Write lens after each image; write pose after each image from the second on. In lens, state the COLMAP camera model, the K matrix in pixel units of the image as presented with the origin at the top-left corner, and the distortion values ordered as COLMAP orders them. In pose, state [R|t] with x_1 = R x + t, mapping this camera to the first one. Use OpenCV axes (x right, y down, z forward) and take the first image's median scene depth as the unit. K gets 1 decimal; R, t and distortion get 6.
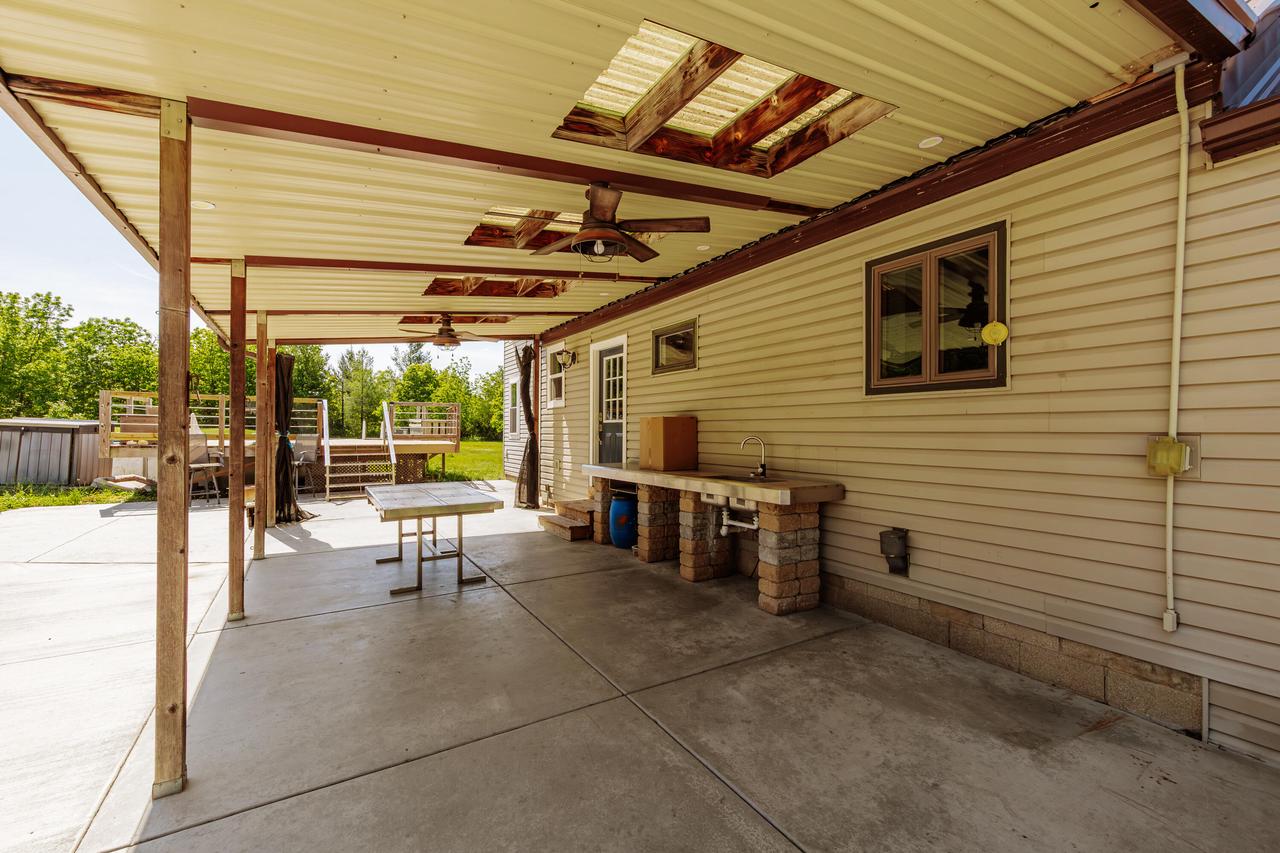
lens RADIAL K [[535.1, 0, 640.0], [0, 535.1, 426.5], [0, 0, 1]] dist [0.001681, 0.000095]
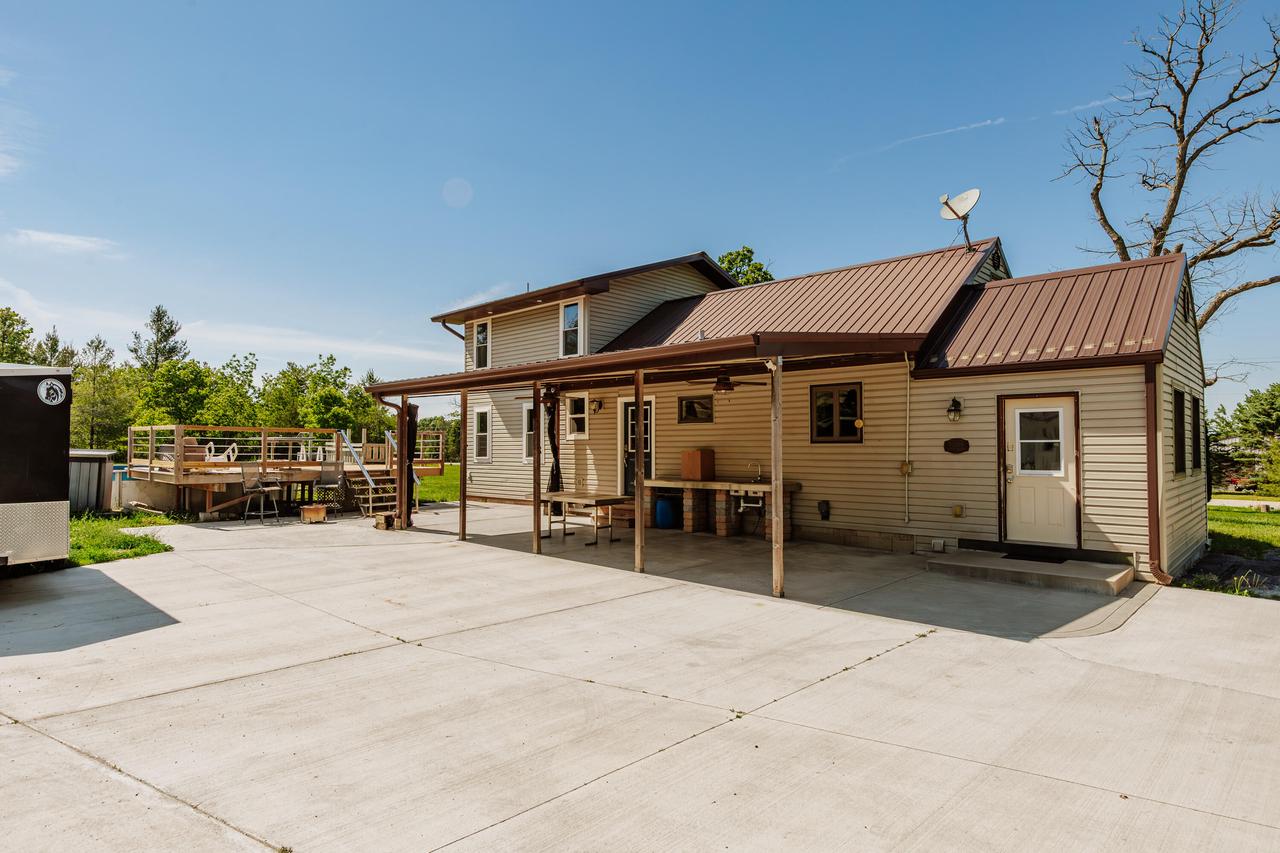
lens RADIAL K [[690.8, 0, 640.0], [0, 690.8, 426.5], [0, 0, 1]] dist [0.000815, -0.000204]
pose [[0.970023, 0.001416, 0.243009, -0.831256], [0.003935, 0.999760, -0.021533, -0.058705], [-0.242981, 0.021844, 0.969785, -1.398474]]
